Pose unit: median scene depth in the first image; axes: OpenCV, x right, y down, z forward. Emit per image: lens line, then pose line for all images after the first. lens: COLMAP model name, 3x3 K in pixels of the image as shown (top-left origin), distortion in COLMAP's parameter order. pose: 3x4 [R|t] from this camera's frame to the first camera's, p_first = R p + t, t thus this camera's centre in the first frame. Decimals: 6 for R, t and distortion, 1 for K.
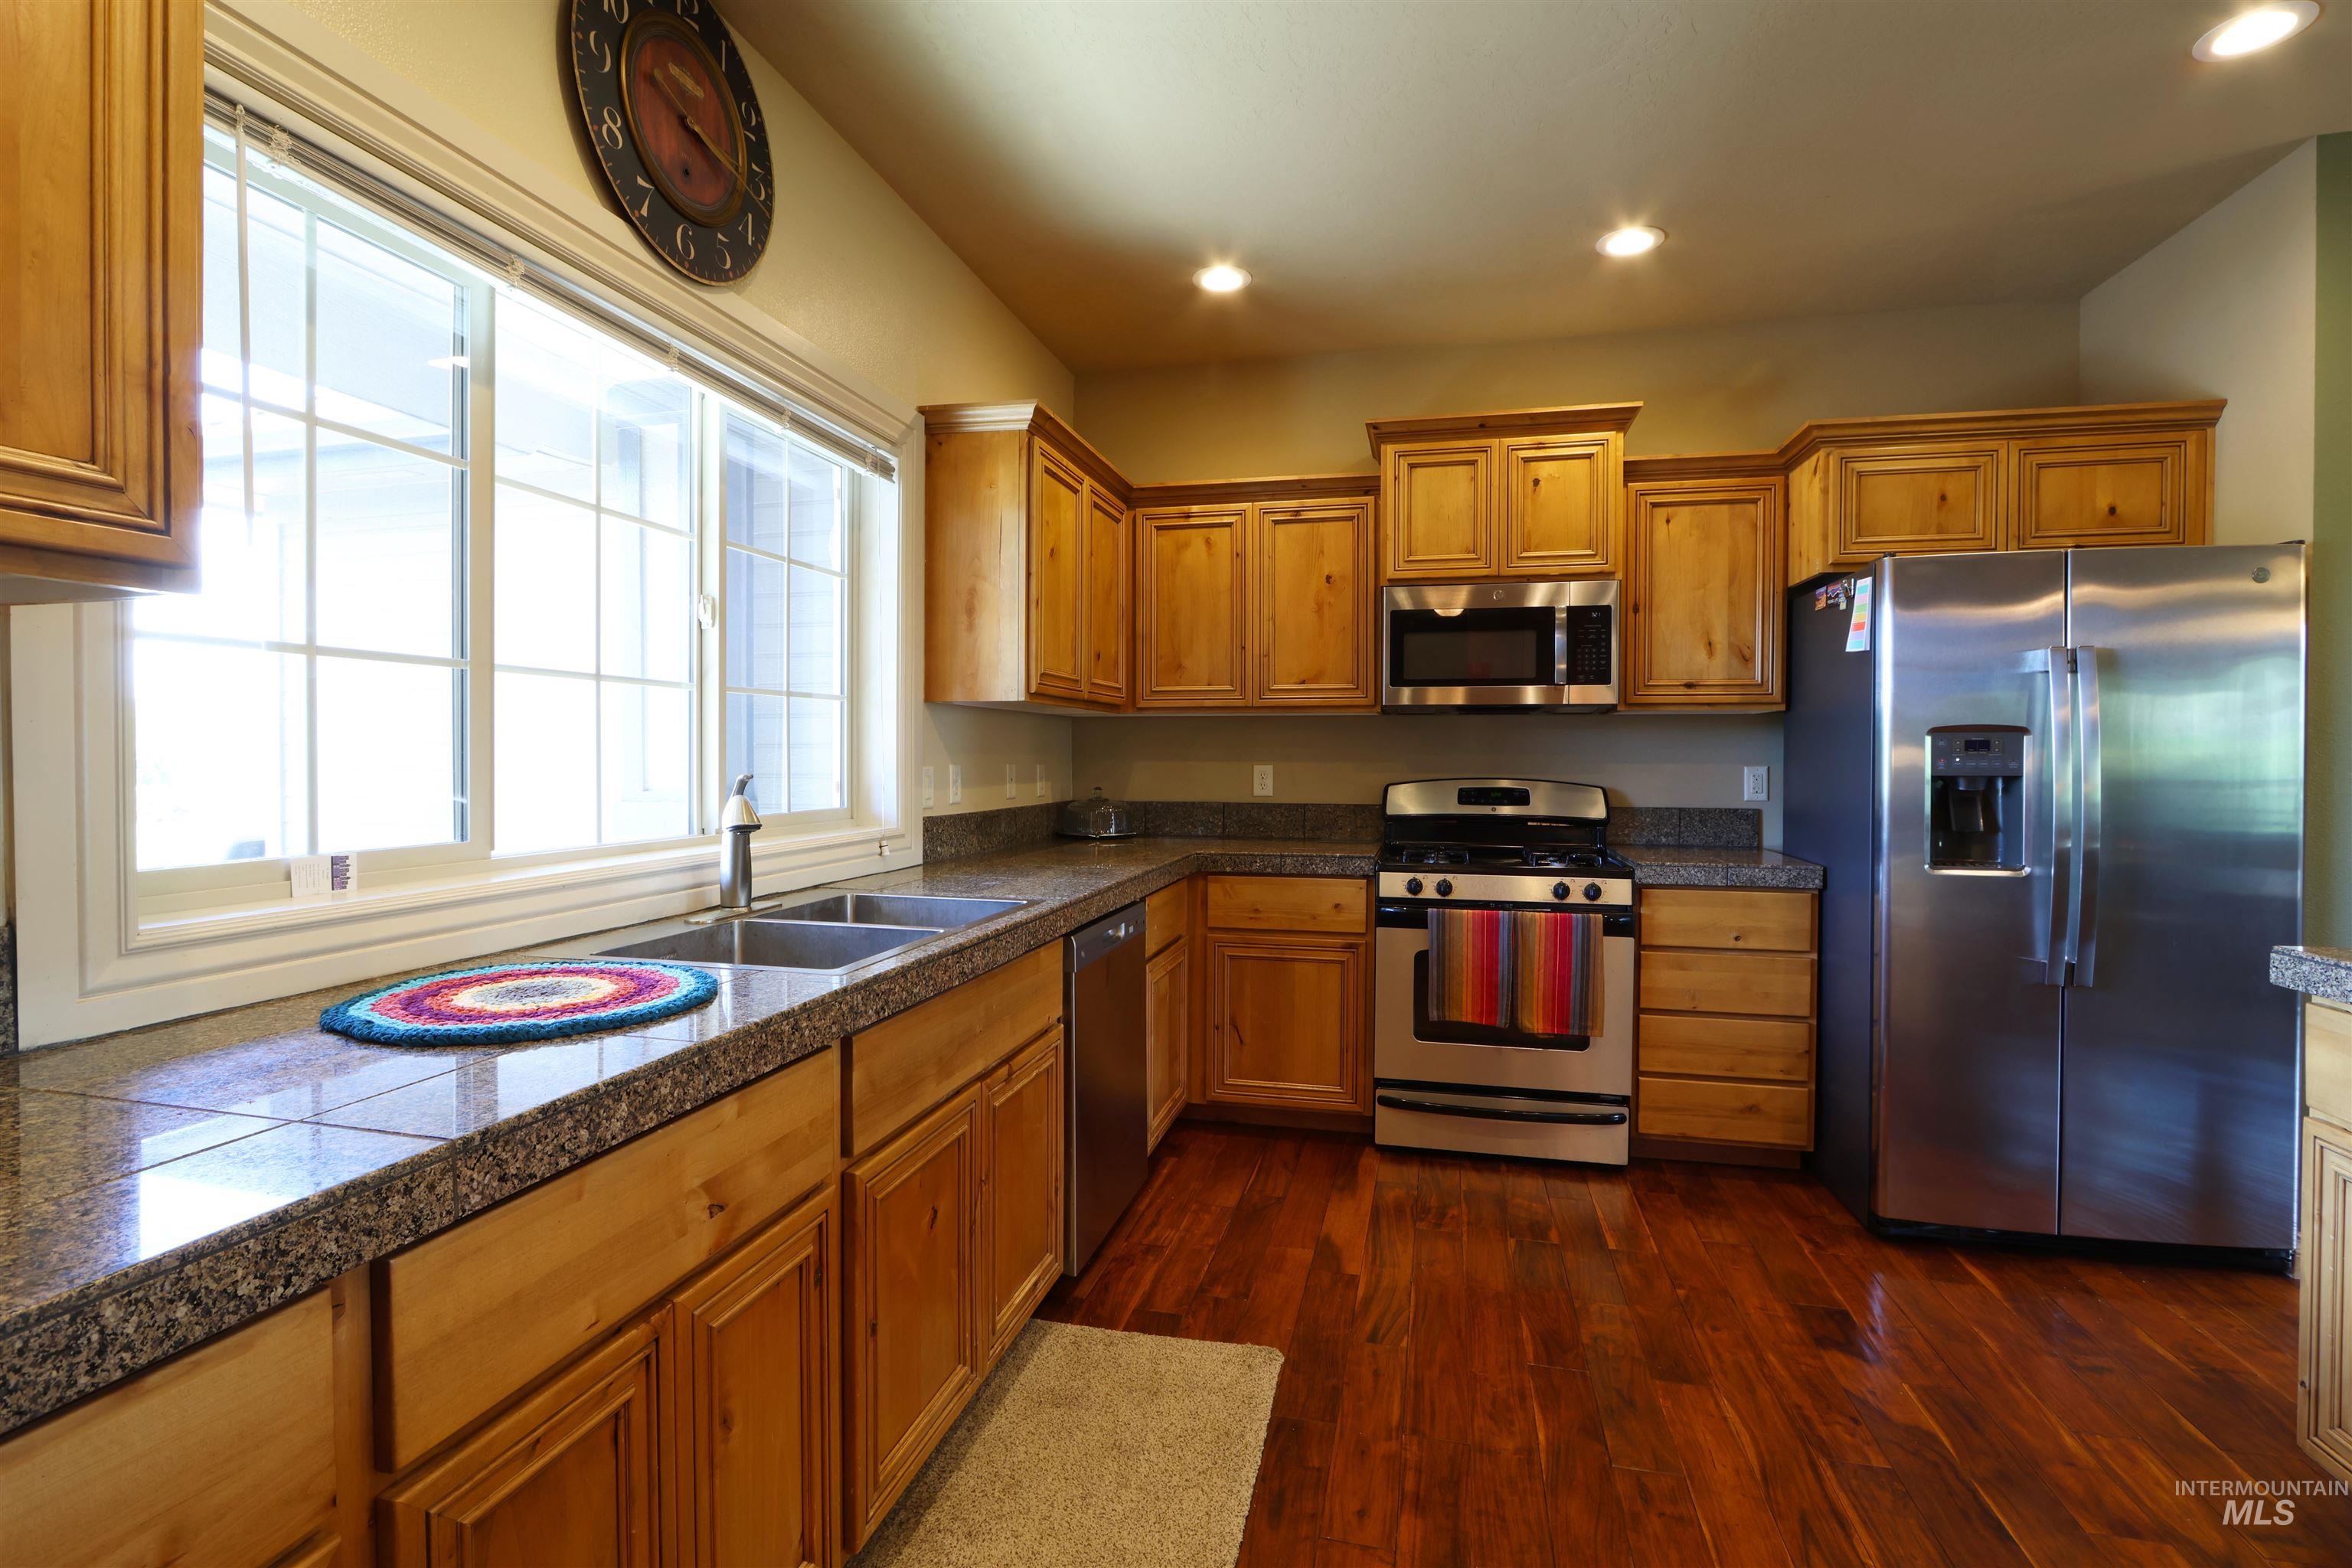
lens RADIAL K [[1089.2, 0, 1174.0], [0, 1089.2, 768.0], [0, 0, 1]] dist [-0.011874, 0.000565]
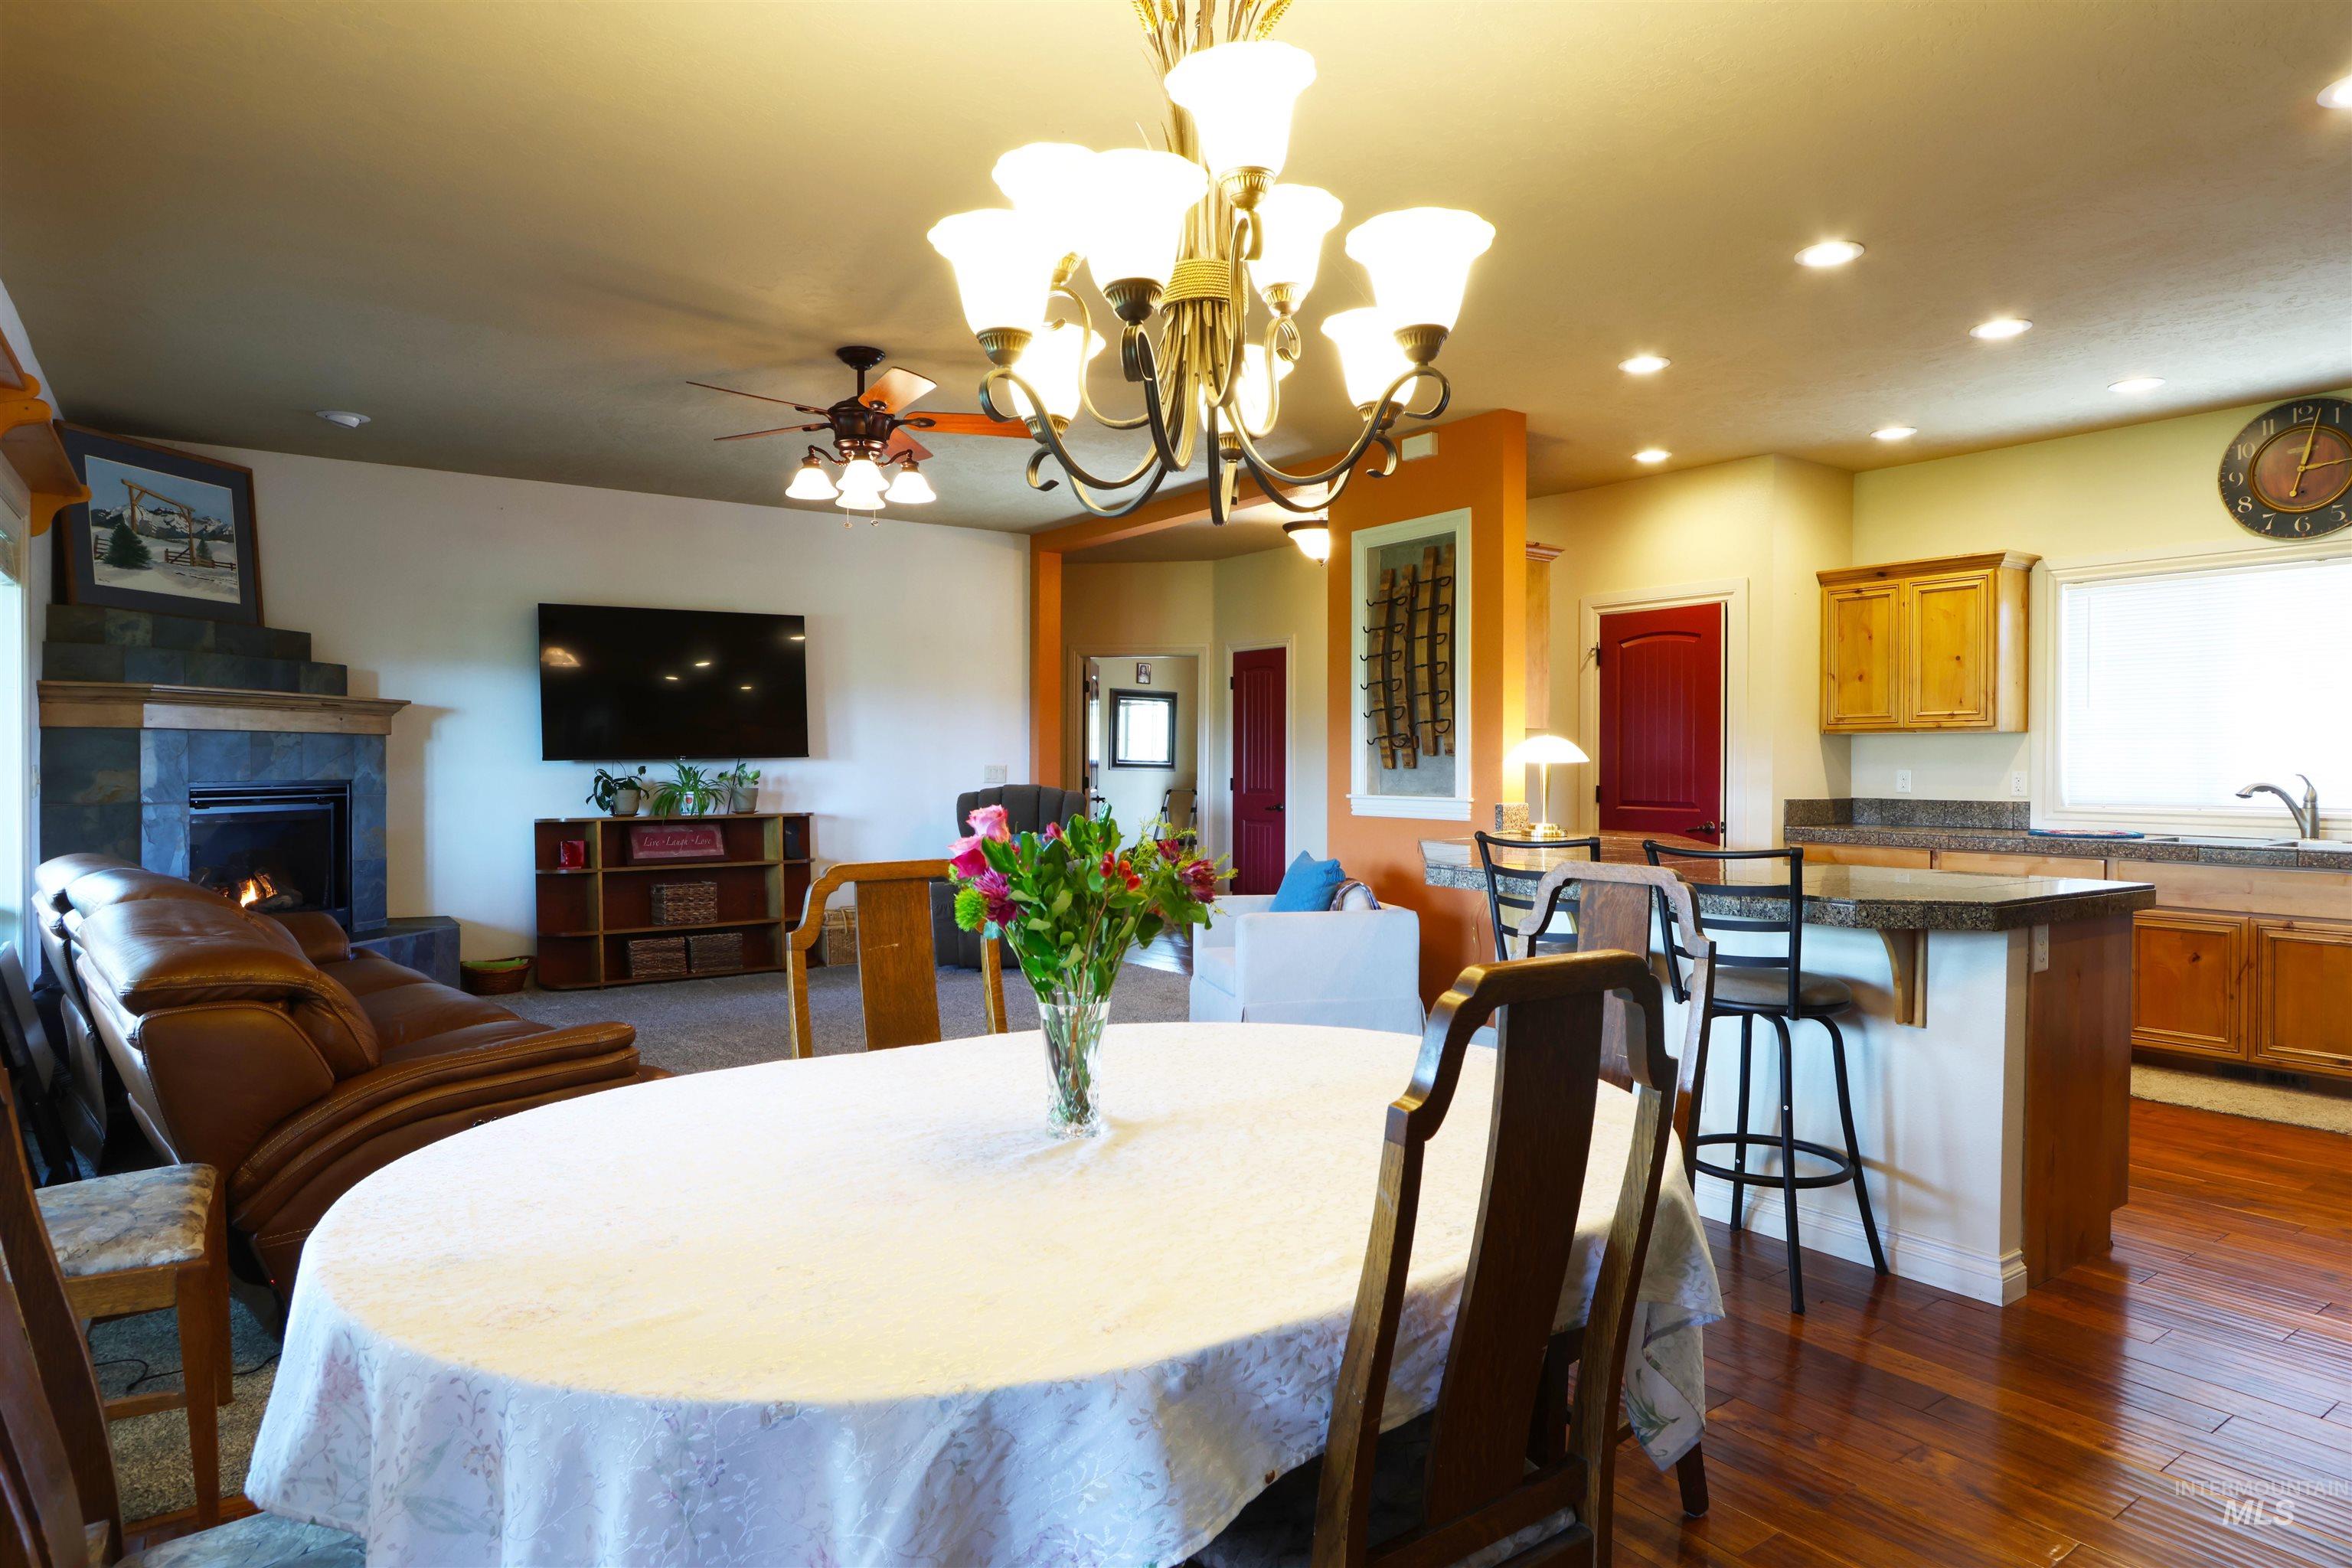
lens RADIAL K [[1343.7, 0, 1168.9], [0, 1343.7, 776.7], [0, 0, 1]] dist [-0.005997, -0.001207]
pose [[-0.651693, 0.004975, -0.758467, 1.990063], [-0.013143, 0.999754, 0.017851, -0.003546], [0.758369, 0.021602, -0.651467, 0.680342]]
